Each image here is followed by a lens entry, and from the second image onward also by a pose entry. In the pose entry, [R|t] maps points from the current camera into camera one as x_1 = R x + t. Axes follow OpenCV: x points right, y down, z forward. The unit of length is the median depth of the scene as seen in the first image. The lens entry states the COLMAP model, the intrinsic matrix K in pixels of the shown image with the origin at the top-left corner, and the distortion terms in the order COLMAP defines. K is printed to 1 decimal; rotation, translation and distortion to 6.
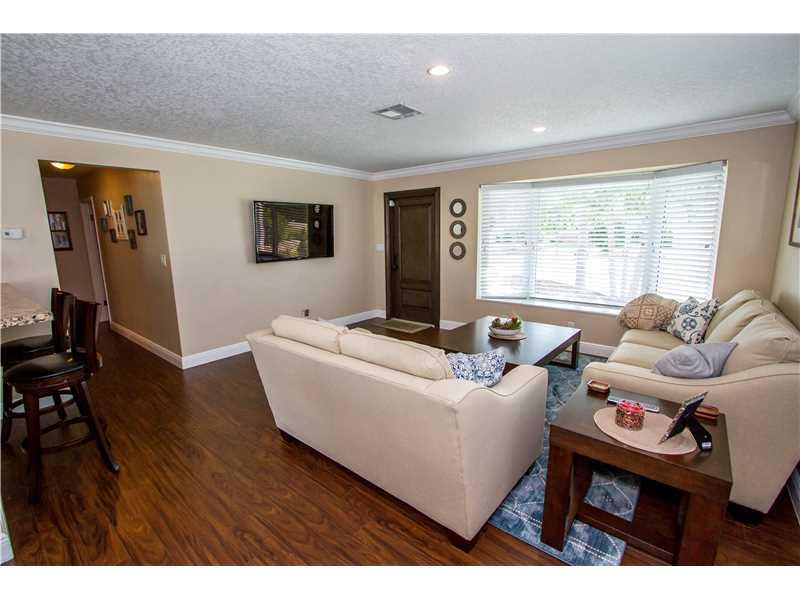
lens RADIAL K [[370.8, 0, 400.0], [0, 370.8, 299.1], [0, 0, 1]] dist [-0.015310, -0.000227]
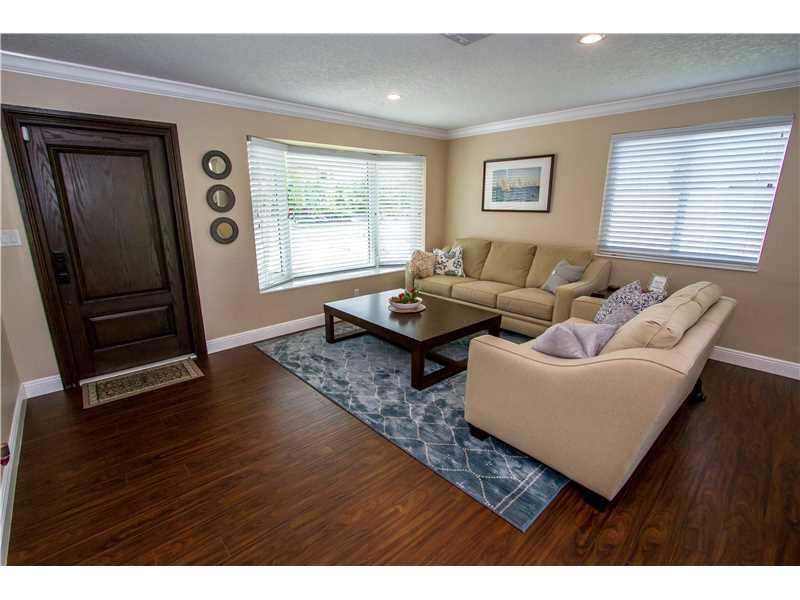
lens RADIAL K [[370.8, 0, 399.3], [0, 370.8, 301.4], [0, 0, 1]] dist [-0.015310, -0.000227]
pose [[0.147069, -0.232753, 0.961351, -0.480107], [0.179148, 0.962114, 0.205531, -0.088766], [-0.972768, 0.141997, 0.183195, 0.595080]]
